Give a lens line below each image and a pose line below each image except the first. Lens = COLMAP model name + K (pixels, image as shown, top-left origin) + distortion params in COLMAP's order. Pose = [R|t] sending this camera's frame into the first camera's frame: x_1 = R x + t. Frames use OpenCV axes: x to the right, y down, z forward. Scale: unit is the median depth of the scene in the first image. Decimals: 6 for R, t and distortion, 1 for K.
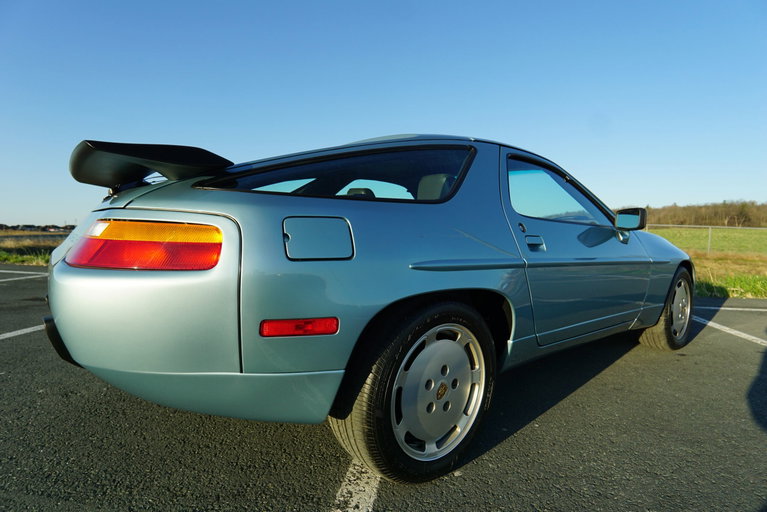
lens RADIAL K [[405.0, 0, 385.5], [0, 405.0, 244.0], [0, 0, 1]] dist [-0.011467, 0.000533]
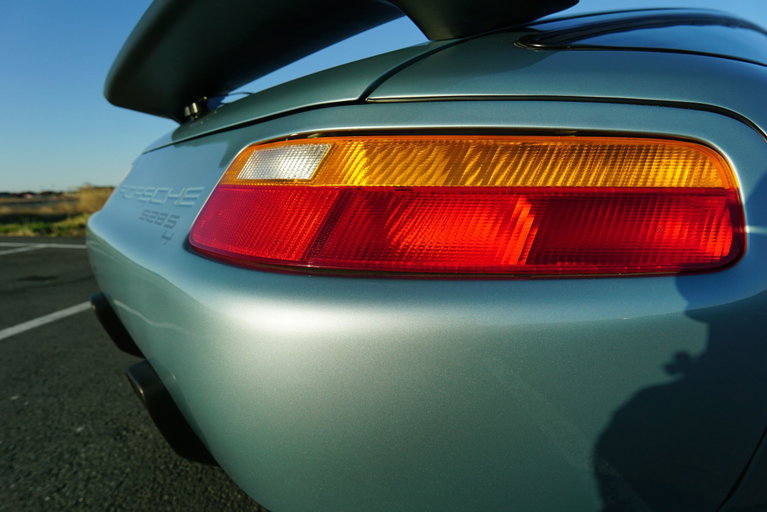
lens RADIAL K [[405.0, 0, 385.5], [0, 405.0, 244.0], [0, 0, 1]] dist [-0.011467, 0.000533]
pose [[0.999038, -0.034491, 0.027096, -0.434641], [0.031336, 0.993518, 0.109275, -0.001914], [-0.030689, -0.108321, 0.993642, 0.427431]]
